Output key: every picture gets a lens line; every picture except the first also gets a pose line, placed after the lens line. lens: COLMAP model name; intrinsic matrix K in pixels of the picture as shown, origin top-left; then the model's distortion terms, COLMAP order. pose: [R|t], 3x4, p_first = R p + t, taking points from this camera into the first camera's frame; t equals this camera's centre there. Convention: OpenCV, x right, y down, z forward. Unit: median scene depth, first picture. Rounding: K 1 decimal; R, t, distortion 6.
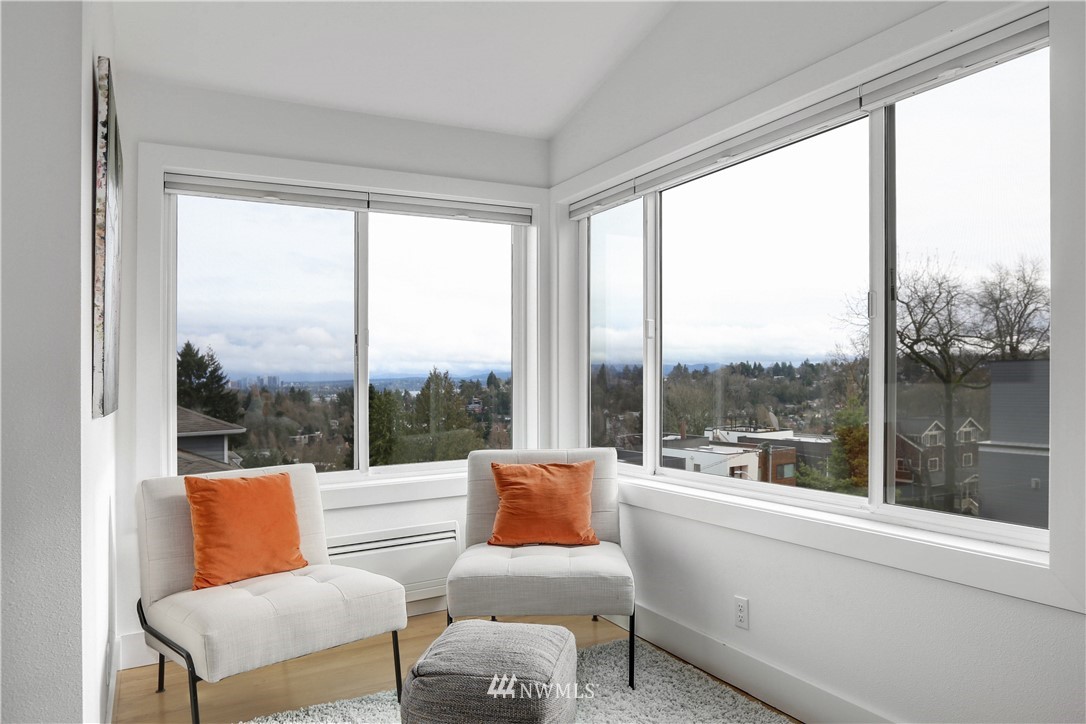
lens RADIAL K [[694.9, 0, 545.7], [0, 694.9, 370.0], [0, 0, 1]] dist [-0.018720, 0.000169]
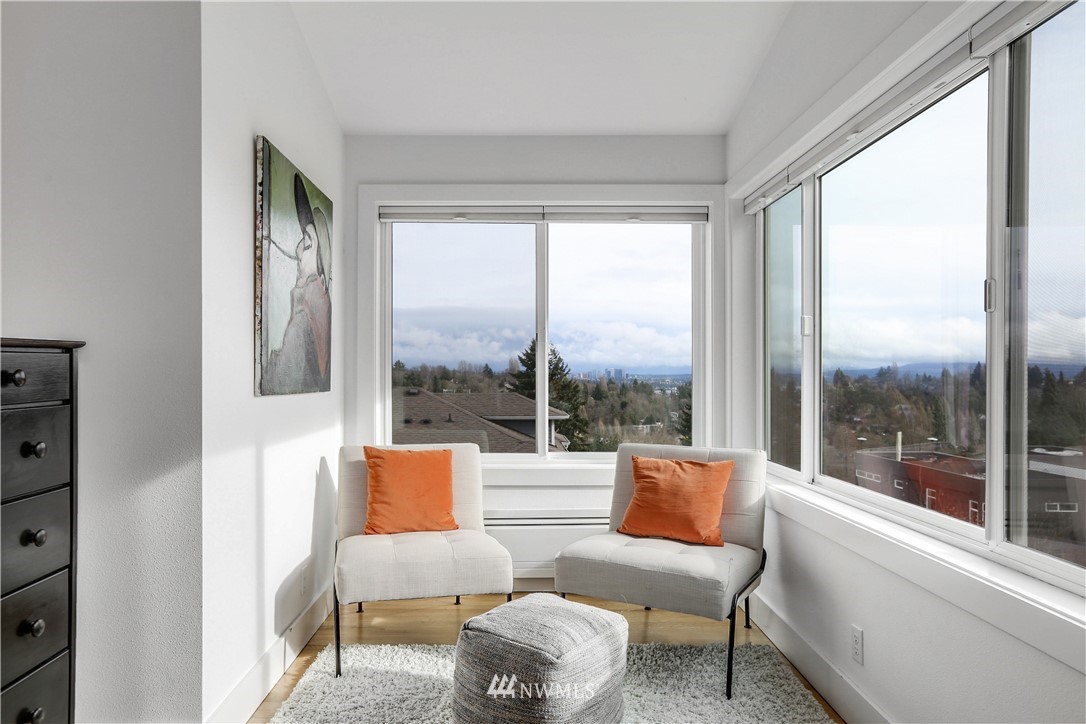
lens RADIAL K [[694.9, 0, 580.7], [0, 694.9, 365.6], [0, 0, 1]] dist [-0.018720, 0.000169]
pose [[0.886016, 0.017398, -0.463328, 0.346389], [-0.016970, 0.999843, 0.005091, -0.005931], [0.463344, 0.003352, 0.886172, 0.038575]]
